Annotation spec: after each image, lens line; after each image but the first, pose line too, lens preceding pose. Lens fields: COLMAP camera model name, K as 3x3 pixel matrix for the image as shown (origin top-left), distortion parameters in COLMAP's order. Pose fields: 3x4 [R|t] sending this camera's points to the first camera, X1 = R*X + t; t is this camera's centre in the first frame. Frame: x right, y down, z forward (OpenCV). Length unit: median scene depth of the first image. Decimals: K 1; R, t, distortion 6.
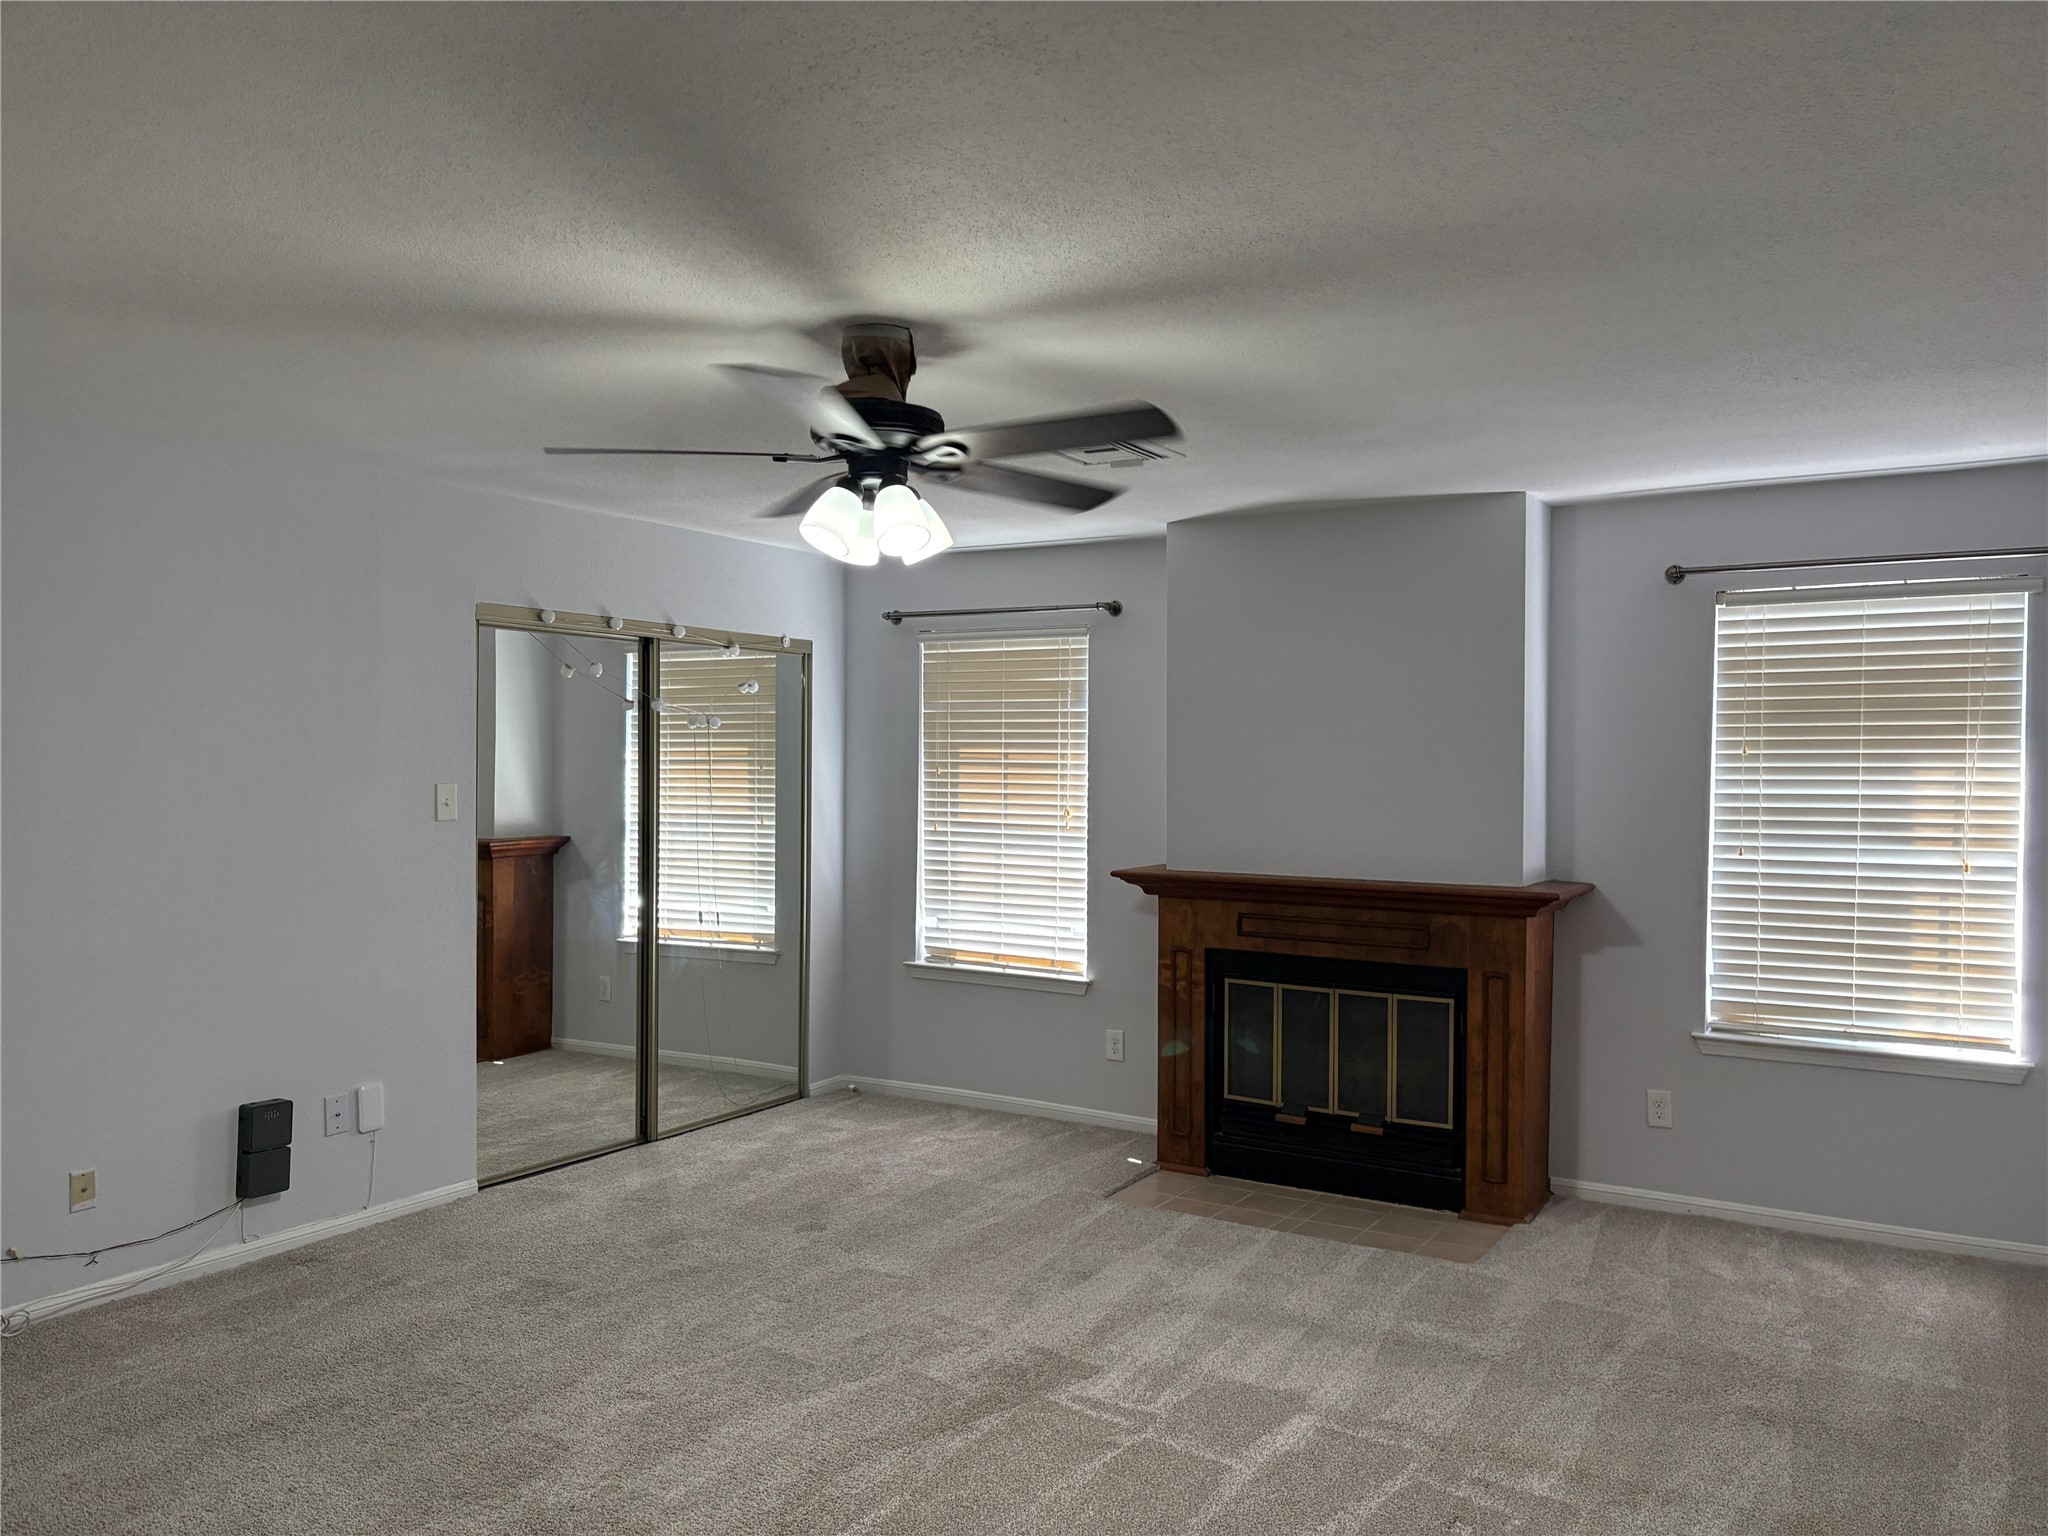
lens RADIAL K [[1535.2, 0, 1036.1], [0, 1535.2, 752.7], [0, 0, 1]] dist [0.046827, -0.046438]
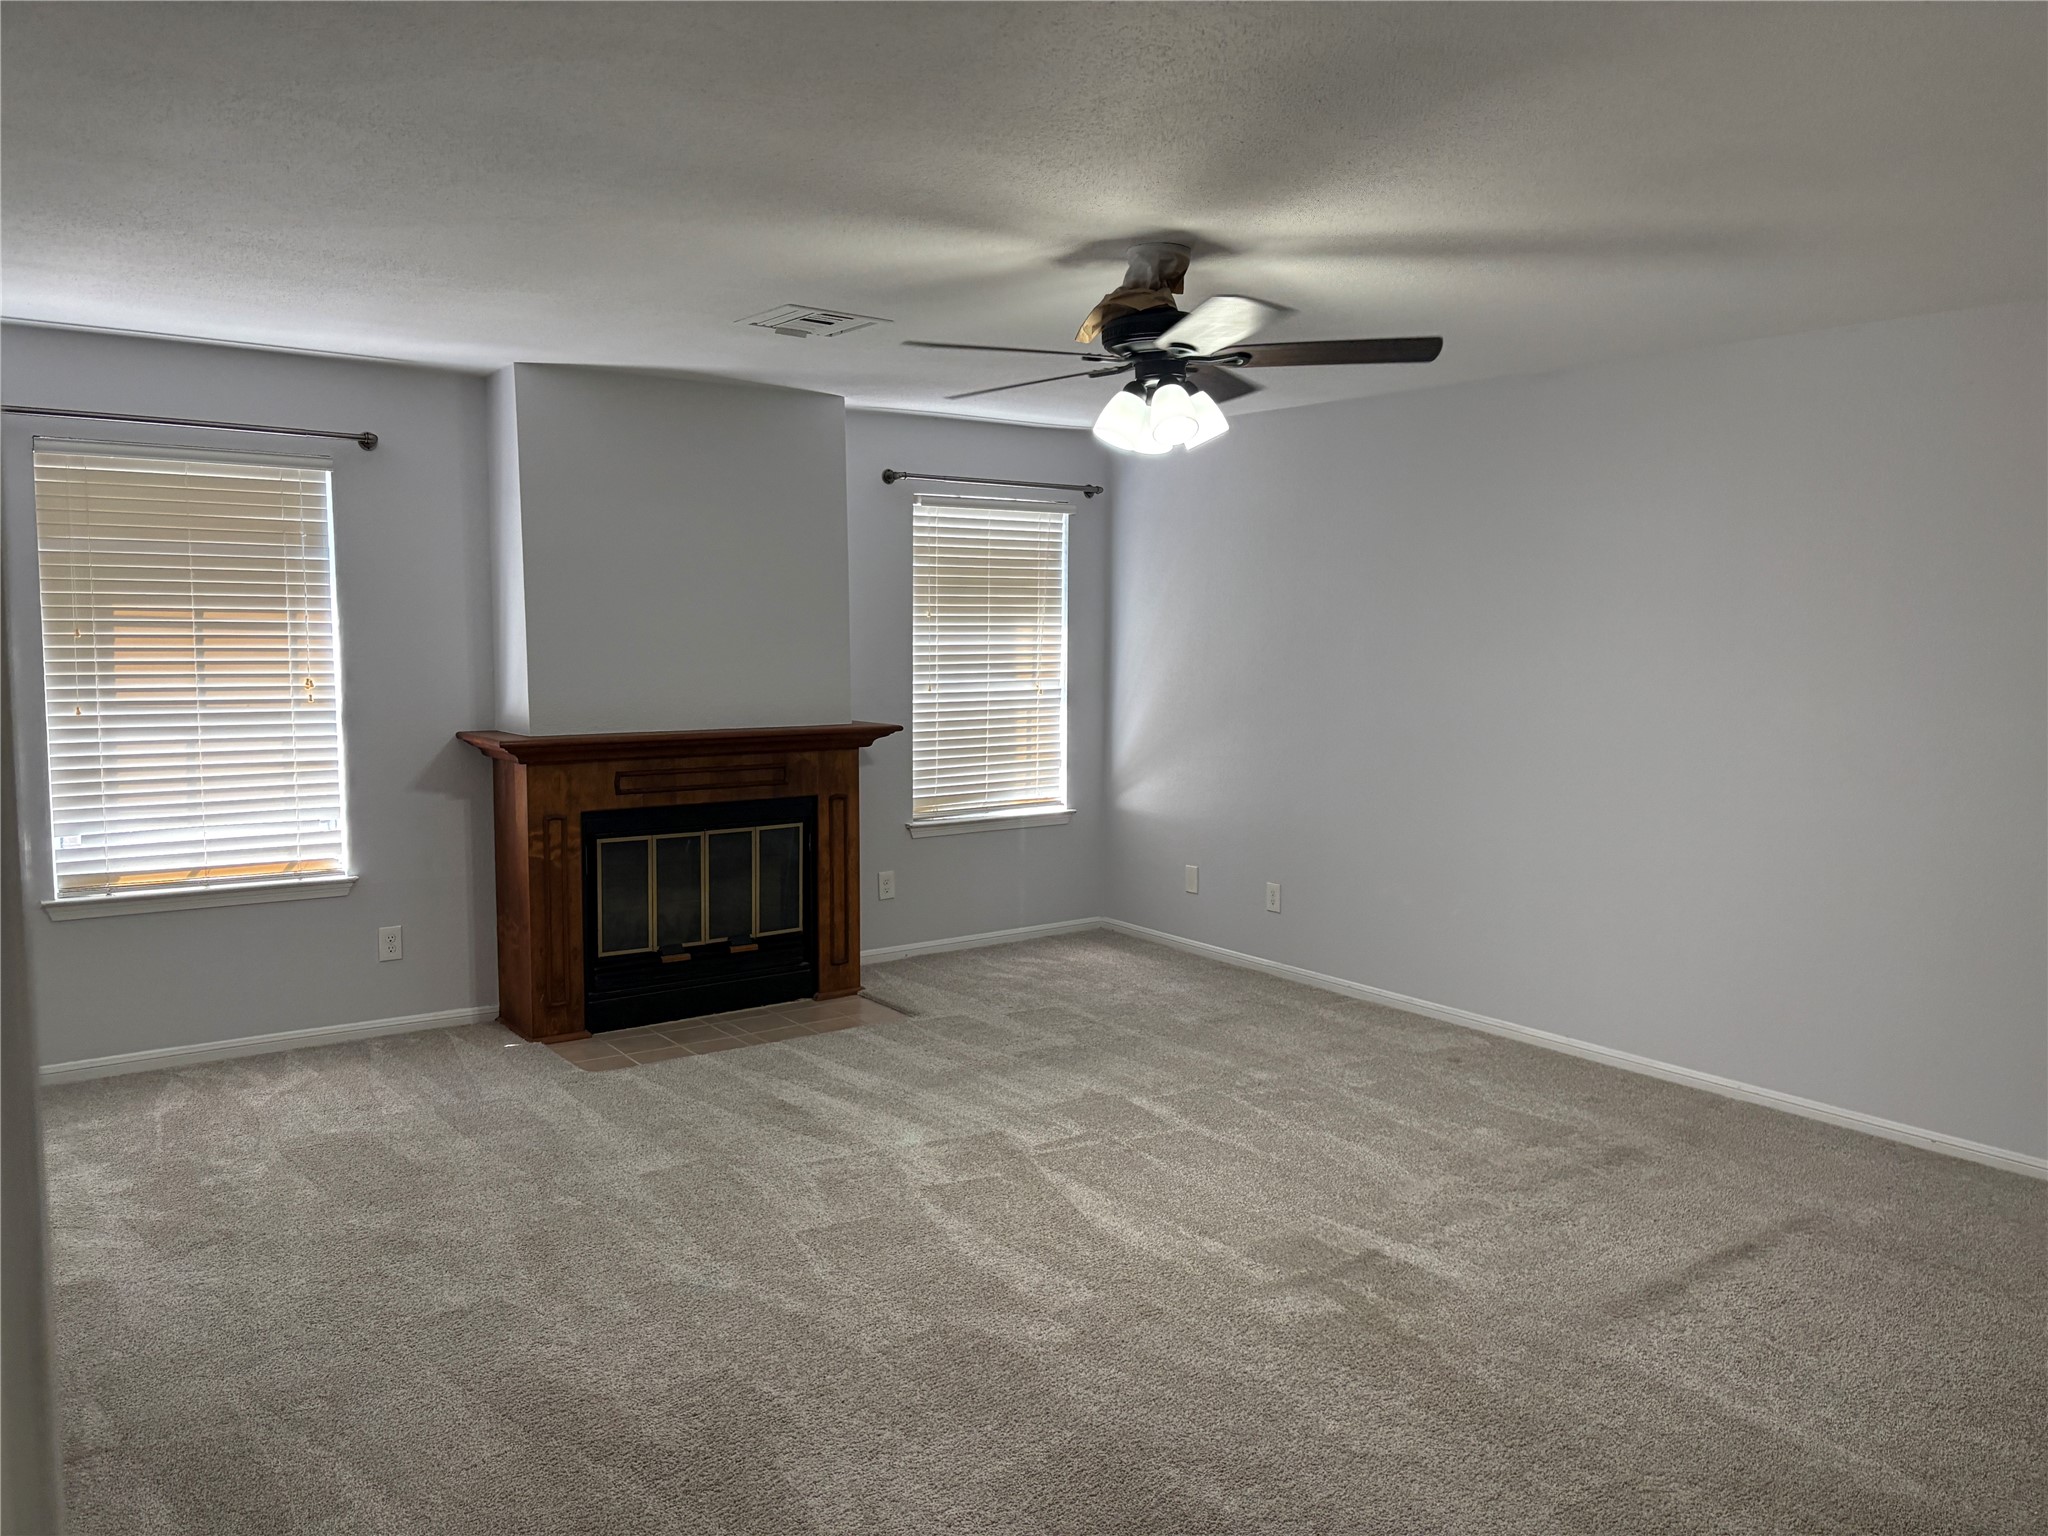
lens RADIAL K [[1535.2, 0, 1032.1], [0, 1535.2, 769.2], [0, 0, 1]] dist [0.046827, -0.046438]
pose [[0.376307, -0.088897, 0.922220, -0.751354], [-0.004686, 0.995191, 0.097843, 0.002269], [-0.926483, -0.041141, 0.374081, 0.397692]]
